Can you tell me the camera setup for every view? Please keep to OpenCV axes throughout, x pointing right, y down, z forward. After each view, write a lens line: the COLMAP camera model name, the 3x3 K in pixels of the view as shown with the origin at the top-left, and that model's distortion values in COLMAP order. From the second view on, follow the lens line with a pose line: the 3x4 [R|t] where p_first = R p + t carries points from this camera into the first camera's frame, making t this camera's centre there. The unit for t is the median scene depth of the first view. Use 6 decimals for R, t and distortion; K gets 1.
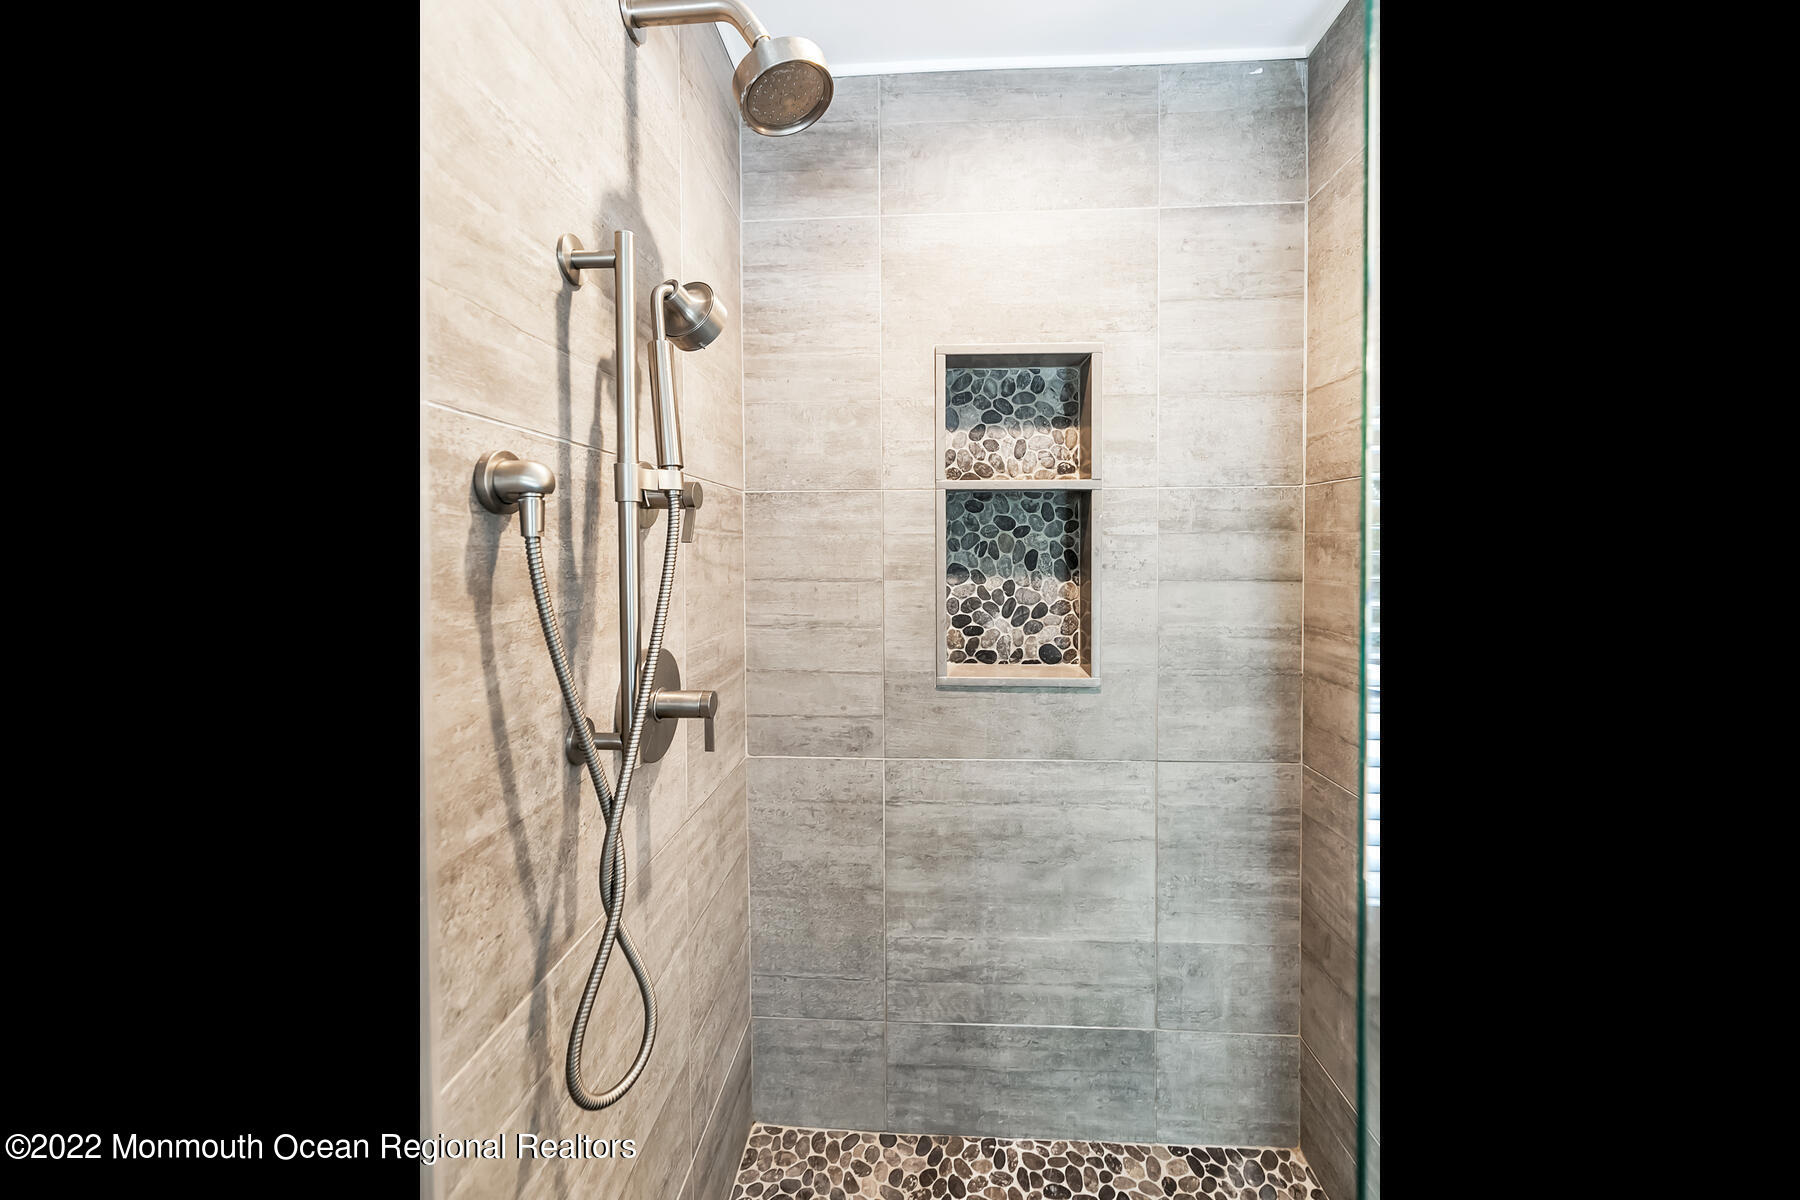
lens RADIAL K [[675.0, 0, 900.5], [0, 675.0, 564.7], [0, 0, 1]] dist [-0.000464, -0.000332]
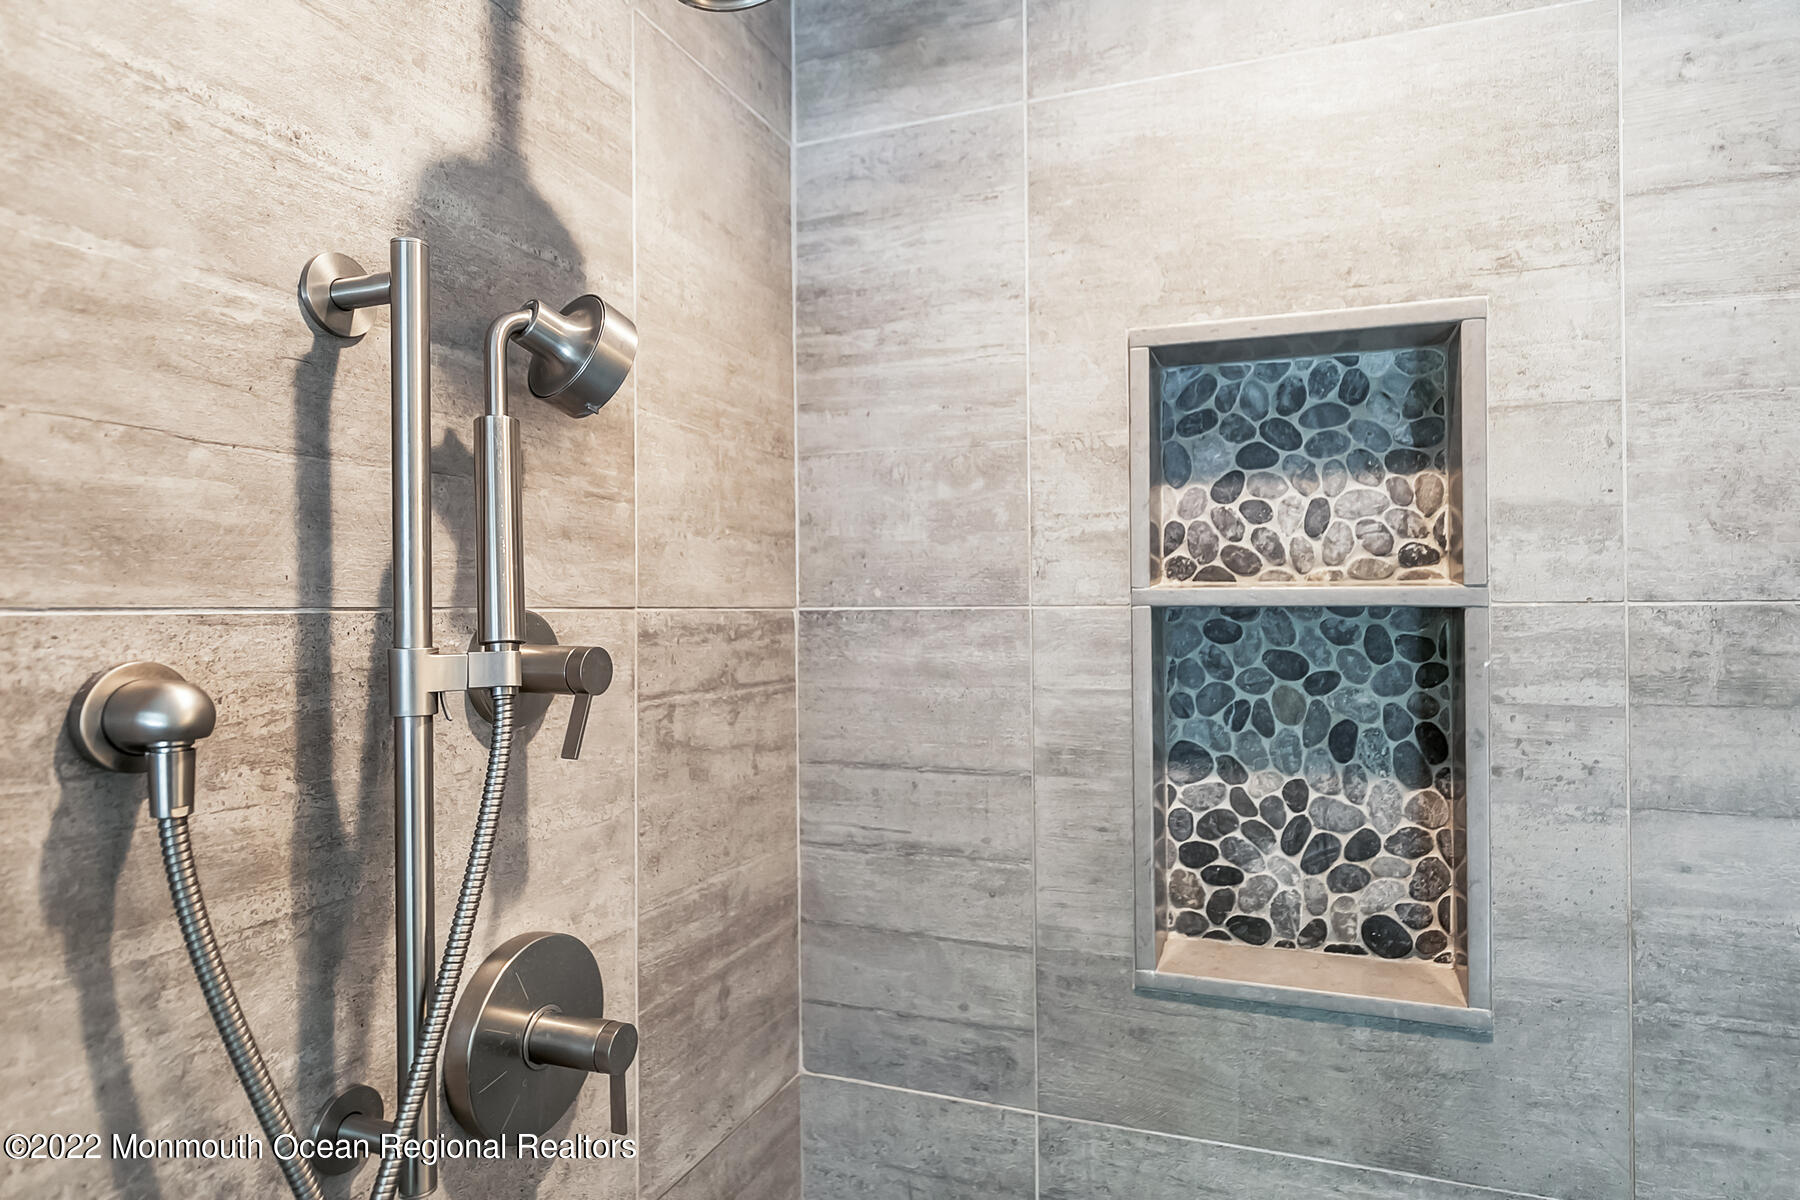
lens RADIAL K [[1083.2, 0, 900.0], [0, 1083.2, 600.0], [0, 0, 1]] dist [-0.000412, -0.001775]
pose [[0.948079, -0.003550, -0.318015, 0.148753], [-0.005274, 0.999625, -0.026880, -0.093291], [0.317991, 0.027161, 0.947705, 0.154902]]
